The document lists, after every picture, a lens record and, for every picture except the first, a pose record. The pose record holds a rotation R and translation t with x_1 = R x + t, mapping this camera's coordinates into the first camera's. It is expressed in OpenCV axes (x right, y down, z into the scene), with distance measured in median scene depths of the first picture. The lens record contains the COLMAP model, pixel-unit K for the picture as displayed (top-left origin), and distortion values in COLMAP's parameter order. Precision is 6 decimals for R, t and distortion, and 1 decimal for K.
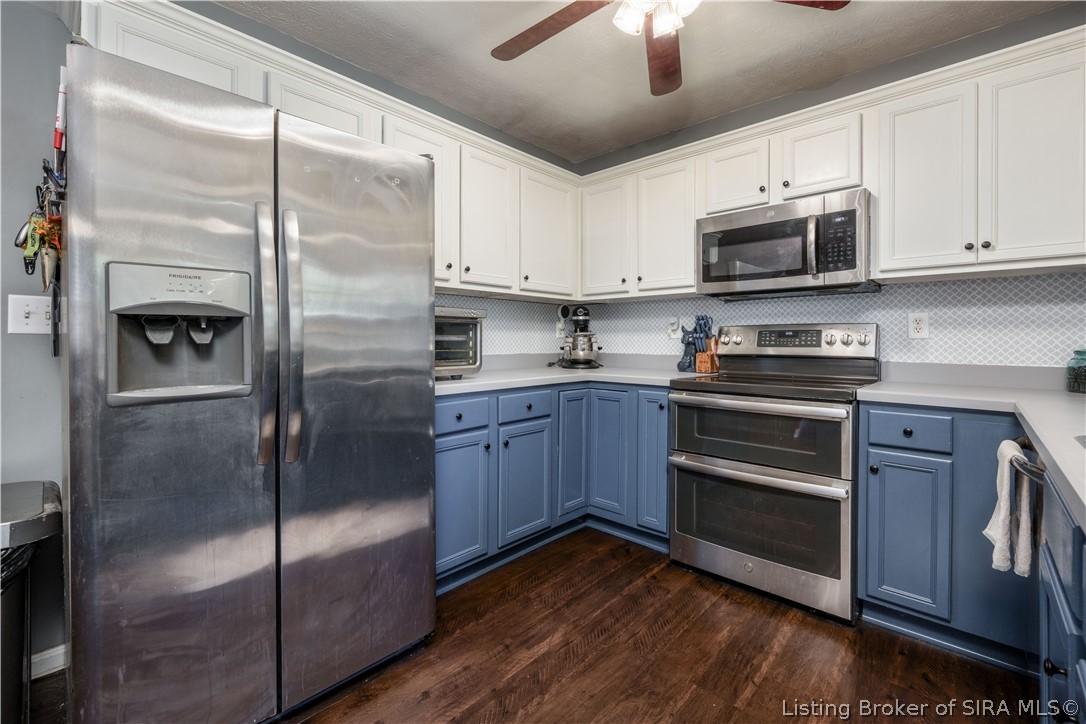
lens RADIAL K [[464.1, 0, 530.5], [0, 464.1, 343.1], [0, 0, 1]] dist [0.000725, -0.000758]
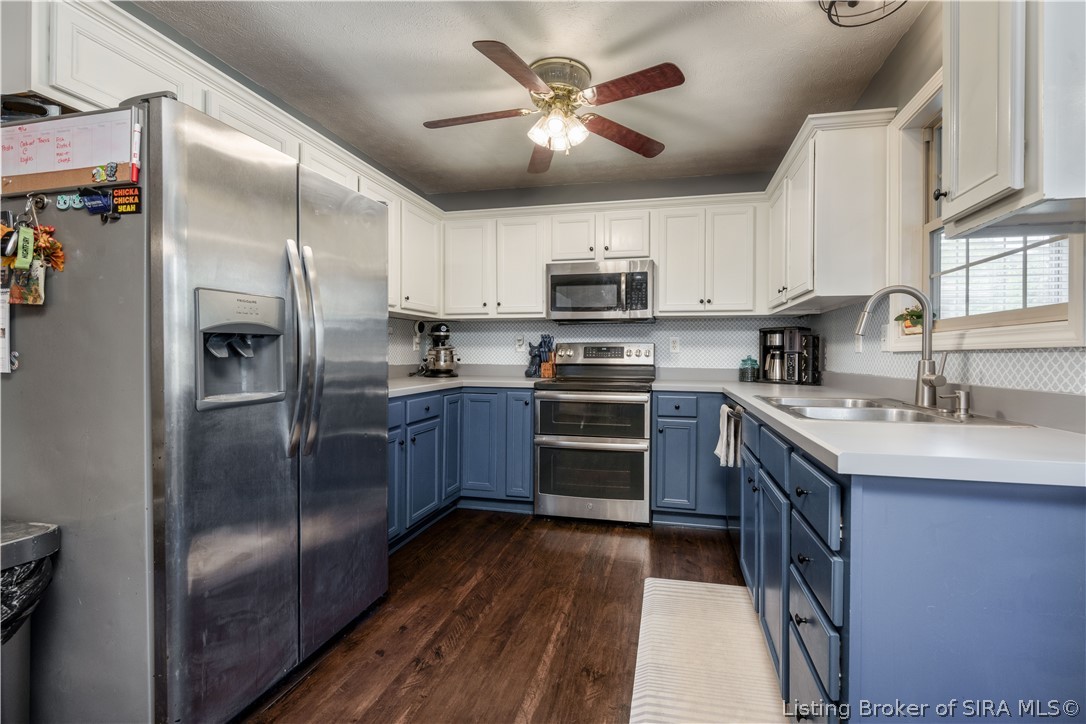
lens RADIAL K [[464.1, 0, 547.3], [0, 464.1, 359.6], [0, 0, 1]] dist [0.000725, -0.000758]
pose [[0.878377, -0.004893, 0.477943, -0.409228], [-0.000452, 0.999939, 0.011067, -0.004397], [-0.477967, -0.009937, 0.878321, -0.269637]]
